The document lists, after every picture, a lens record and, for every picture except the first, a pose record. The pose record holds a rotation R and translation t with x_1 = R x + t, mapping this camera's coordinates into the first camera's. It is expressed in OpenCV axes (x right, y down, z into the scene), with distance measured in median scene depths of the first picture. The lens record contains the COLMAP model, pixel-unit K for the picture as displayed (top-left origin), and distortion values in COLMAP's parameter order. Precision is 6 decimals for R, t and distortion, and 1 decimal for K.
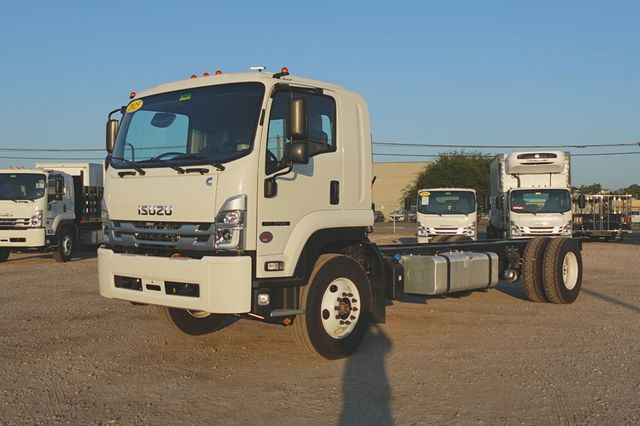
lens RADIAL K [[725.6, 0, 322.2], [0, 725.6, 217.5], [0, 0, 1]] dist [-0.011287, 0.000000]
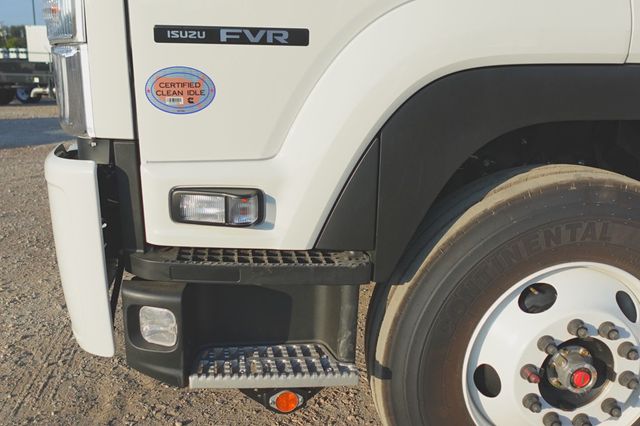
lens RADIAL K [[550.8, 0, 313.7], [0, 550.8, 212.2], [0, 0, 1]] dist [0.012891, 0.017586]
pose [[0.765339, 0.173798, -0.619719, 0.079592], [-0.025335, 0.970241, 0.240812, 0.020181], [0.643129, -0.168602, 0.746966, 0.847872]]
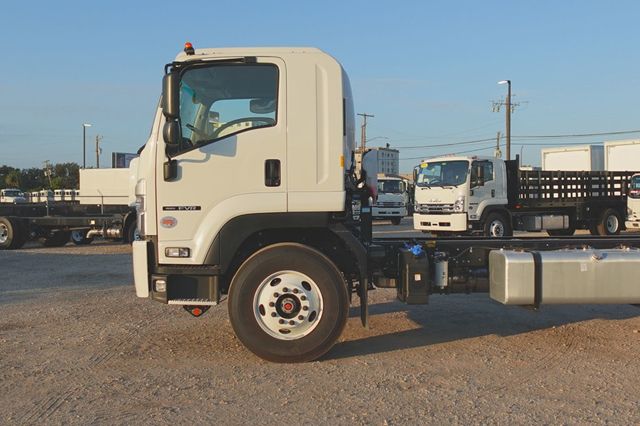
lens RADIAL K [[728.9, 0, 320.6], [0, 728.9, 211.2], [0, 0, 1]] dist [-0.005858, 0.000000]
pose [[0.679906, 0.001409, -0.733297, 0.744871], [0.007026, 0.999940, 0.008435, 0.005463], [0.733265, -0.010887, 0.679856, 0.469386]]
